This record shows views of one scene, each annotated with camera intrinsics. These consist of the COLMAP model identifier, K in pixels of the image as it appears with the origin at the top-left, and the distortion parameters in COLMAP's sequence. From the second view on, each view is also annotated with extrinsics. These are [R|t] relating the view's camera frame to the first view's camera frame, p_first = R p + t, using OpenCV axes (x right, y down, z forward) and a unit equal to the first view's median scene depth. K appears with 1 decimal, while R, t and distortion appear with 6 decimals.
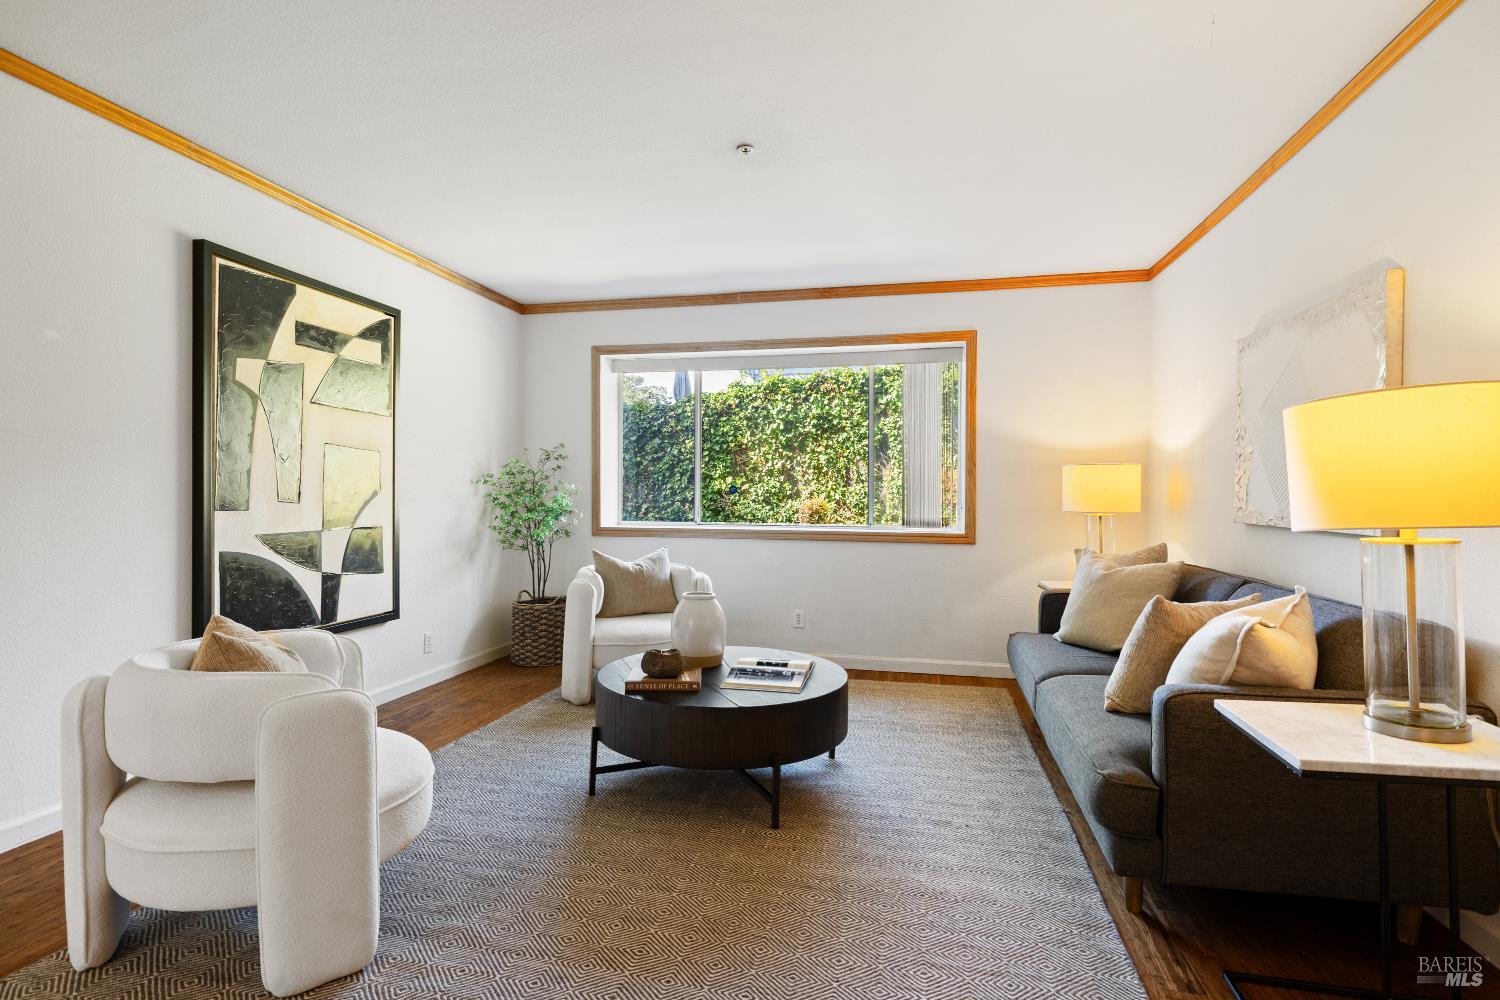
lens RADIAL K [[756.4, 0, 750.0], [0, 756.4, 500.0], [0, 0, 1]] dist [-0.021880, 0.000031]
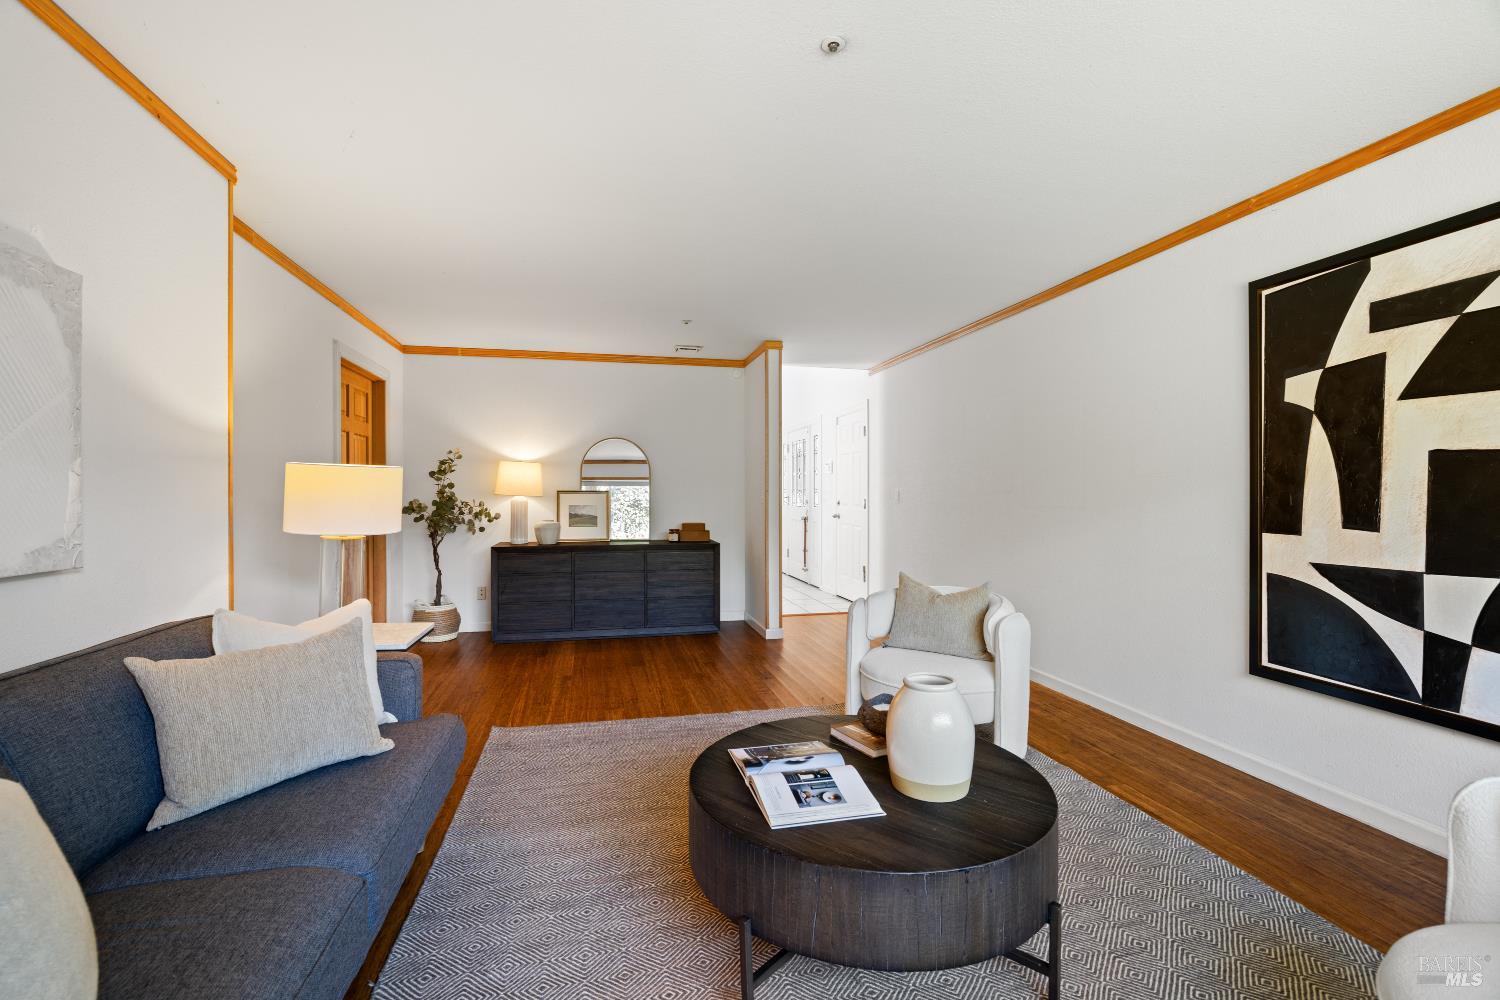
lens RADIAL K [[669.4, 0, 750.0], [0, 669.4, 500.0], [0, 0, 1]] dist [-0.000007, 0.000047]
pose [[-0.907060, 0.001763, -0.420997, 0.310950], [-0.006408, 0.999818, 0.017995, -0.040606], [0.420952, 0.019020, -0.906884, 1.441270]]
